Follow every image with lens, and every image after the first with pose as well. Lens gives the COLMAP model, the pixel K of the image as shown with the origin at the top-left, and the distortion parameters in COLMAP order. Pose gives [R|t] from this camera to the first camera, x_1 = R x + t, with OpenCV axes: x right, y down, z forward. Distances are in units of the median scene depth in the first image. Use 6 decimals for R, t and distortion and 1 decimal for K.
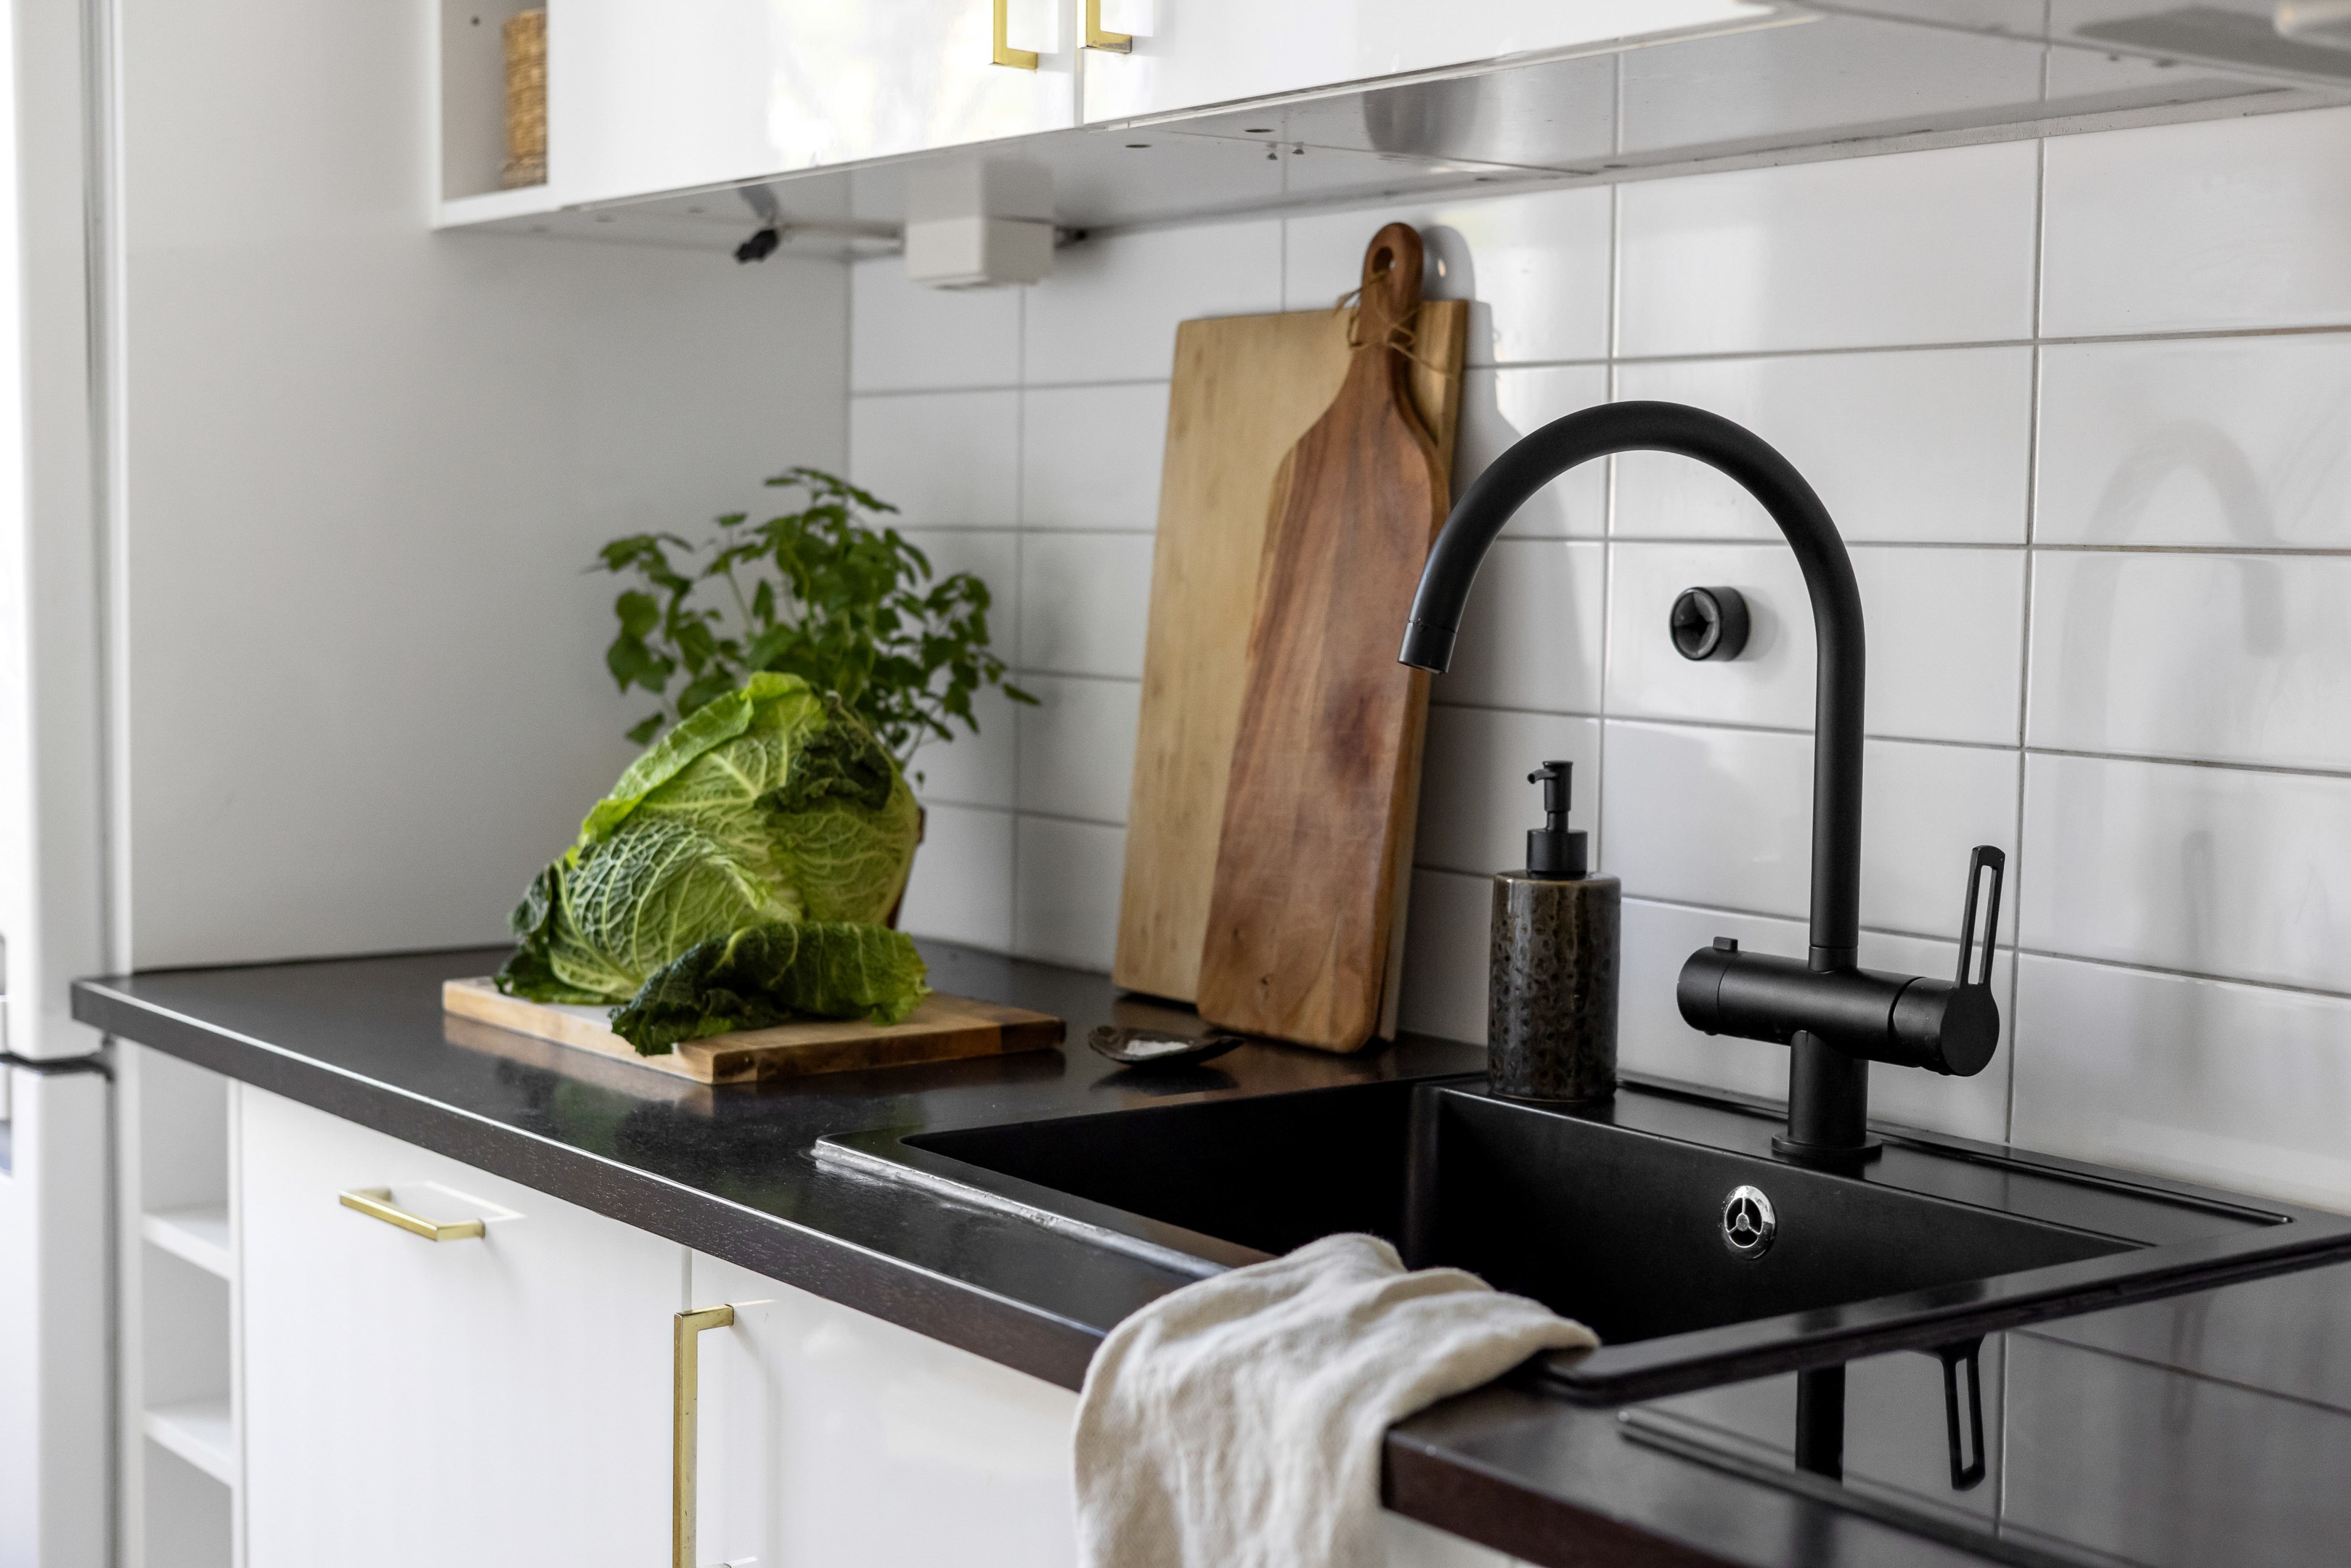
lens RADIAL K [[3332.1, 0, 1174.7], [0, 3332.1, 844.4], [0, 0, 1]] dist [0.012256, -0.035784]
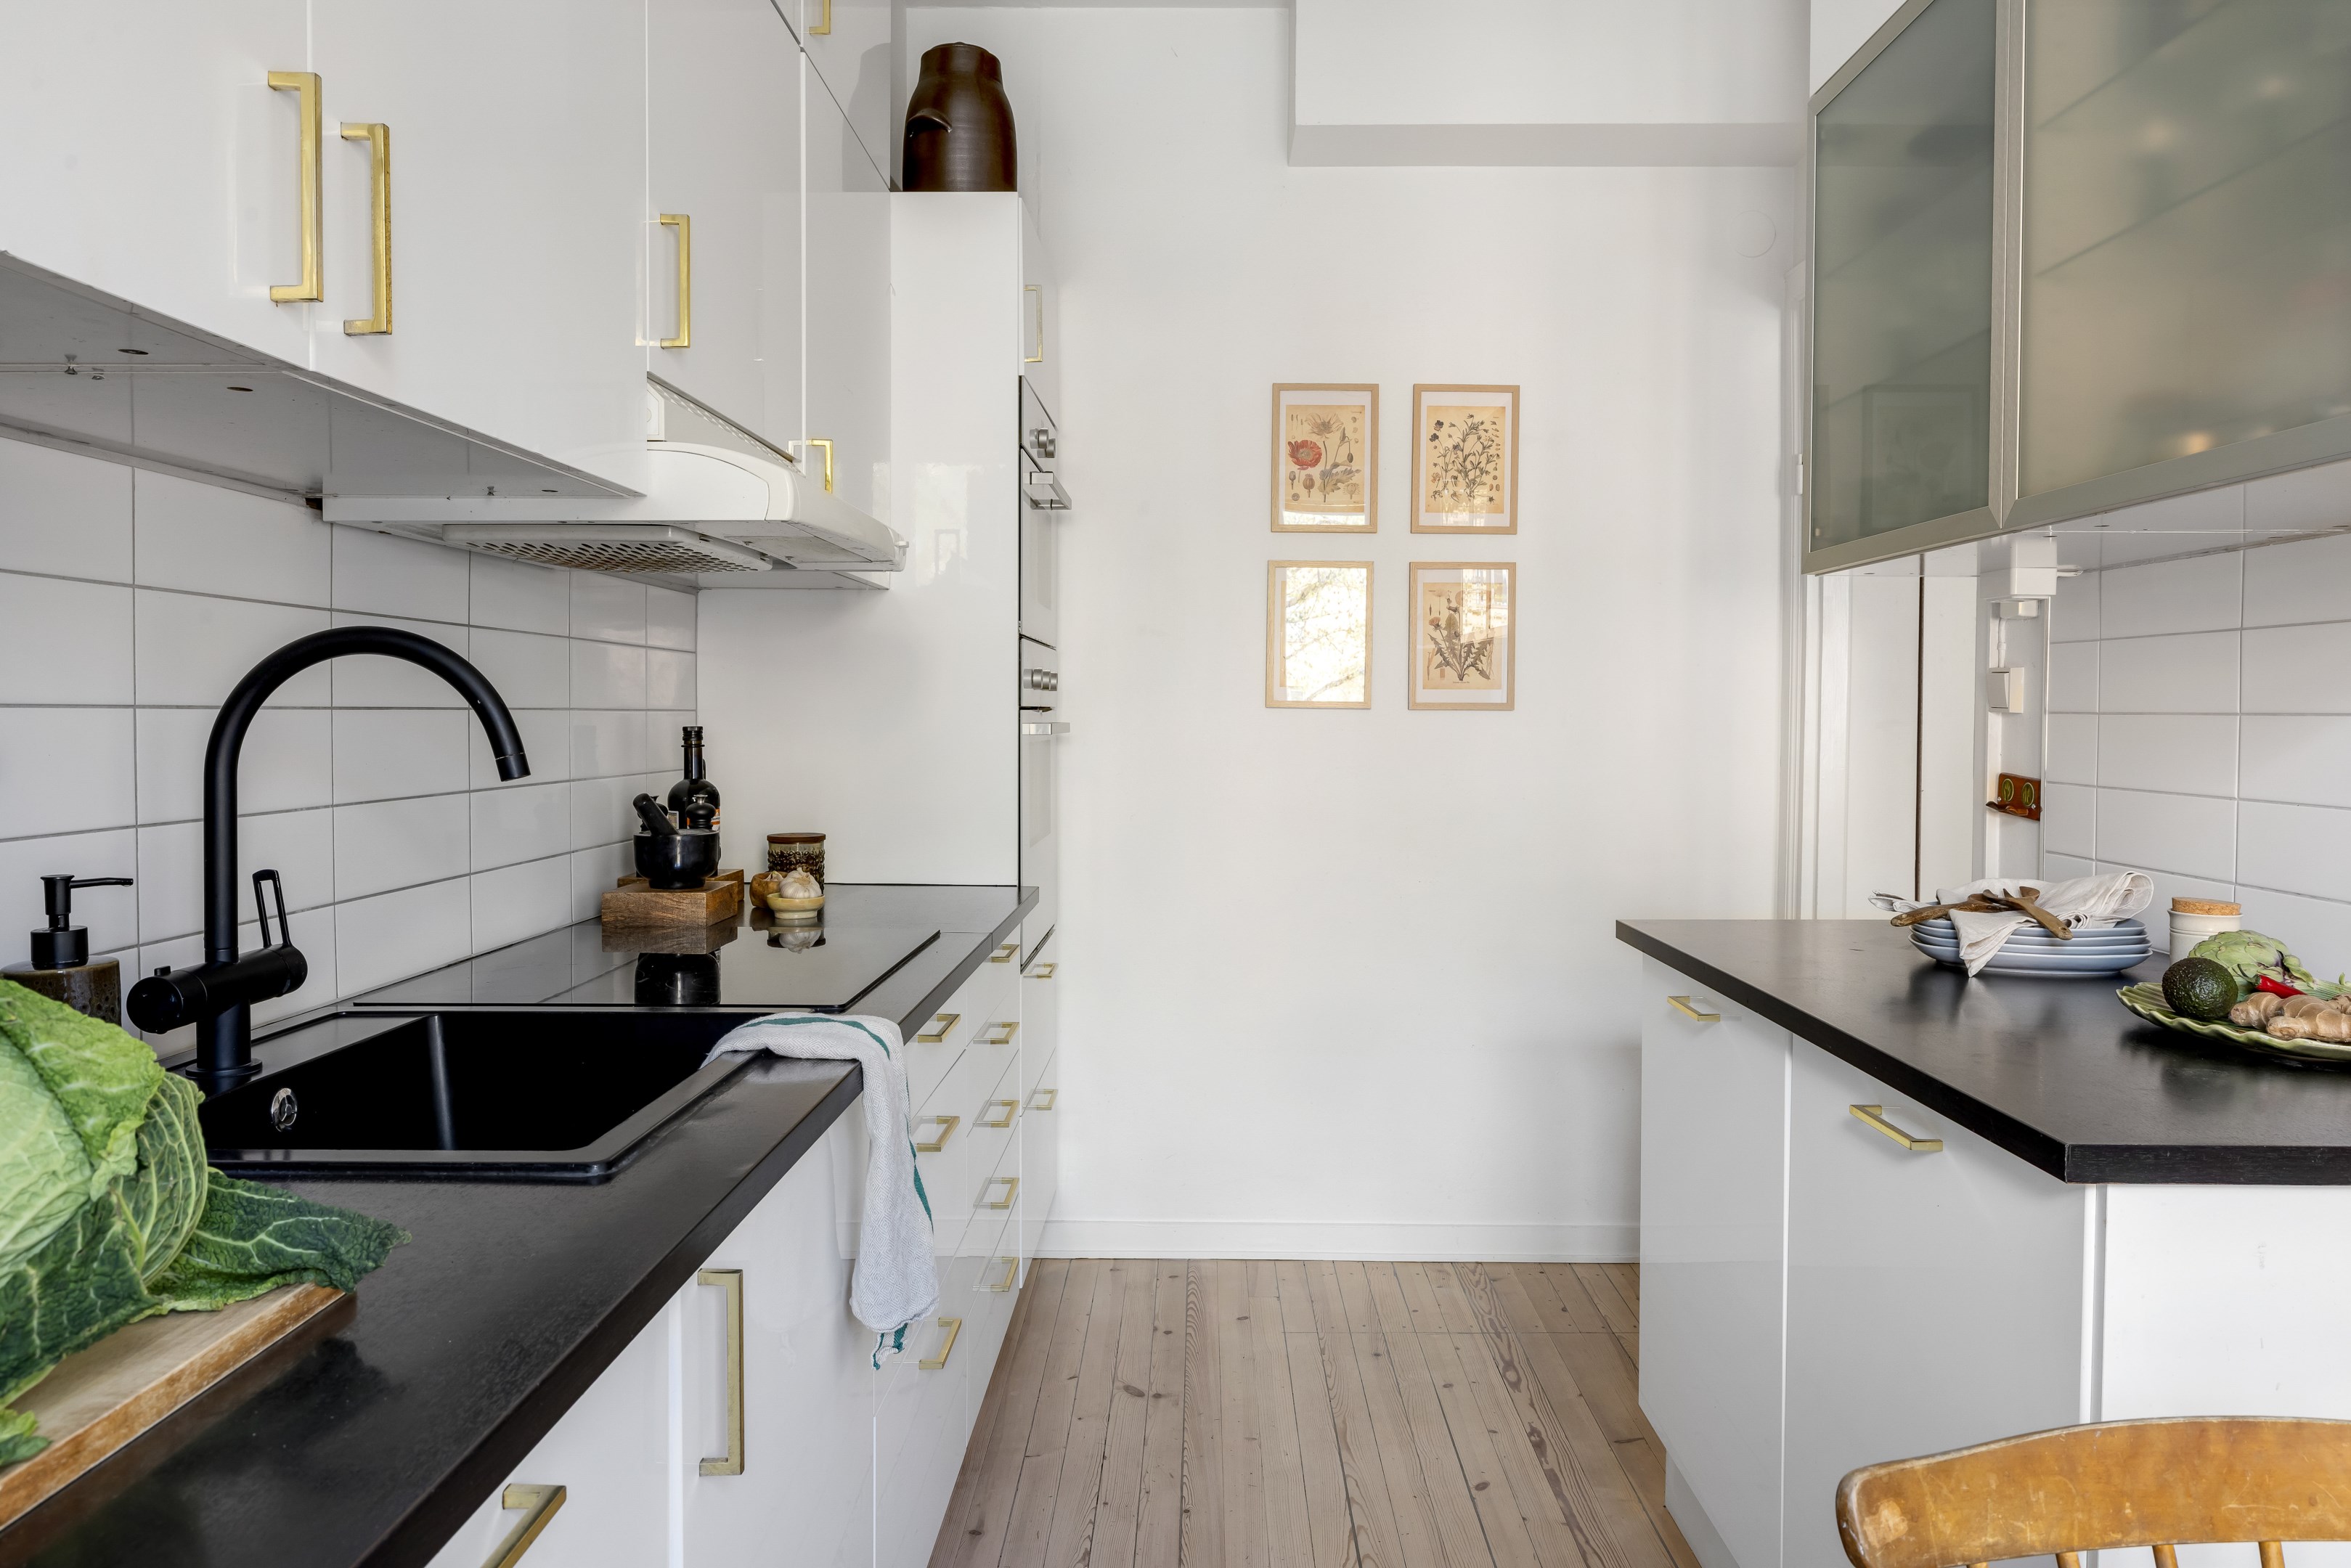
lens RADIAL K [[1623.2, 0, 1186.7], [0, 1623.2, 751.8], [0, 0, 1]] dist [-0.000084, 0.000265]
pose [[-0.791436, -0.035593, 0.610215, -0.559507], [0.045141, 0.992174, 0.116420, -0.115498], [-0.609583, 0.119685, -0.783636, 1.091798]]
